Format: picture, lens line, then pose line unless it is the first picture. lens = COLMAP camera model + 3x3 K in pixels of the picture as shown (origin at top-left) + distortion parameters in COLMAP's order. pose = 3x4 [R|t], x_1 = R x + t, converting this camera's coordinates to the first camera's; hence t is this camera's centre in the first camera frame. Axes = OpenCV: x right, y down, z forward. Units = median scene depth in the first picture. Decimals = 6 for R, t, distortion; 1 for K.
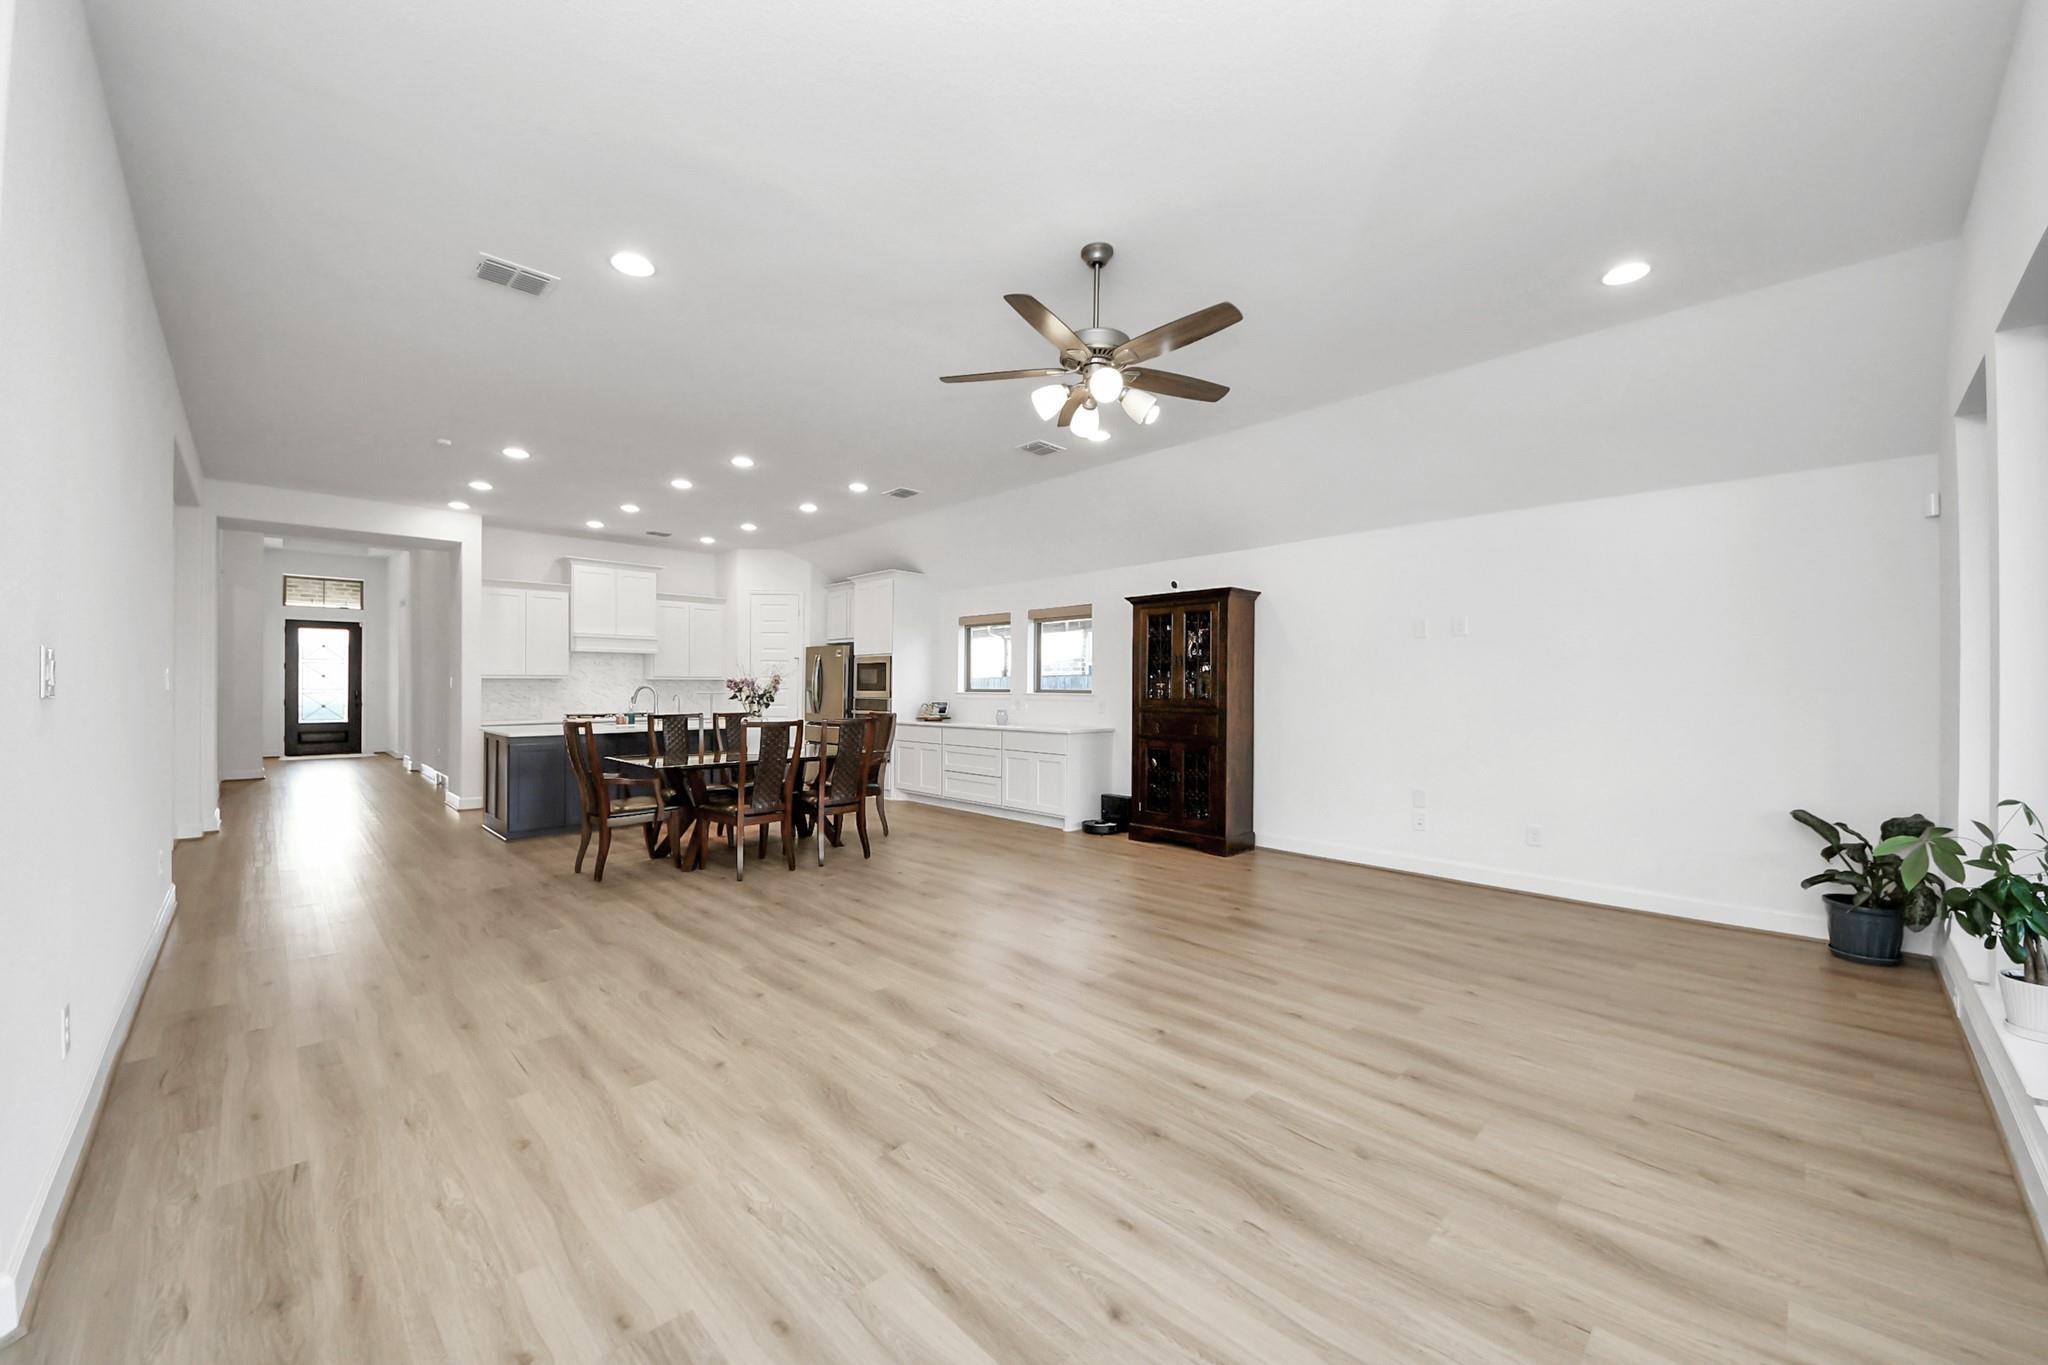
lens RADIAL K [[760.2, 0, 1024.0], [0, 760.2, 682.5], [0, 0, 1]] dist [0.000356, -0.000076]
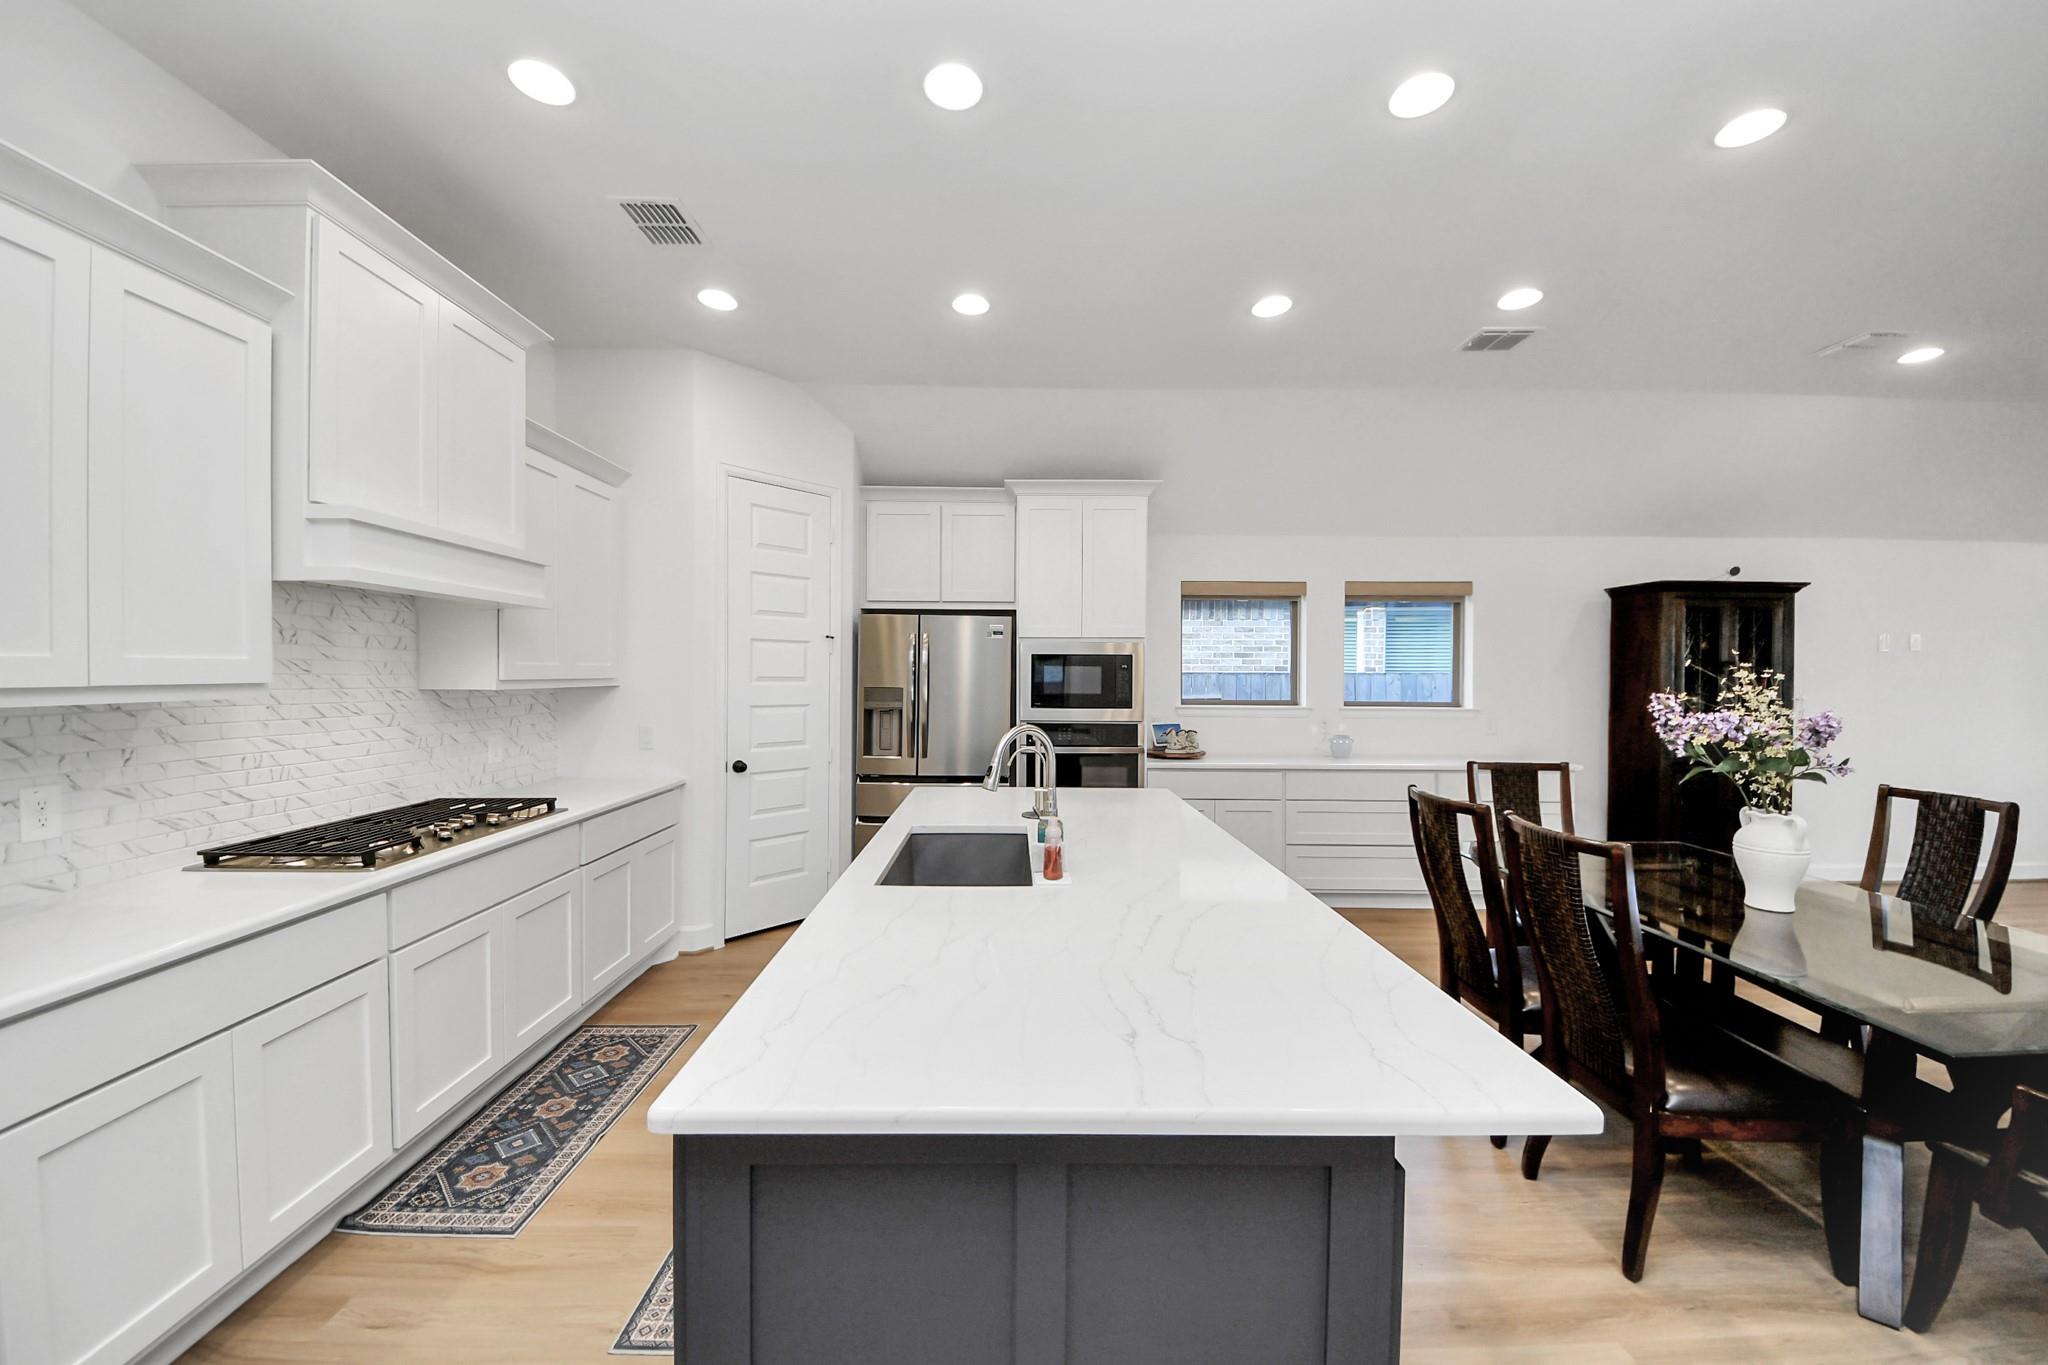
lens RADIAL K [[736.4, 0, 1024.0], [0, 736.4, 682.5], [0, 0, 1]] dist [0.000613, -0.000088]
pose [[0.706567, -0.009017, 0.707589, -0.640242], [-0.008311, 0.999744, 0.021039, -0.018524], [-0.707597, -0.020746, 0.706311, 0.737577]]
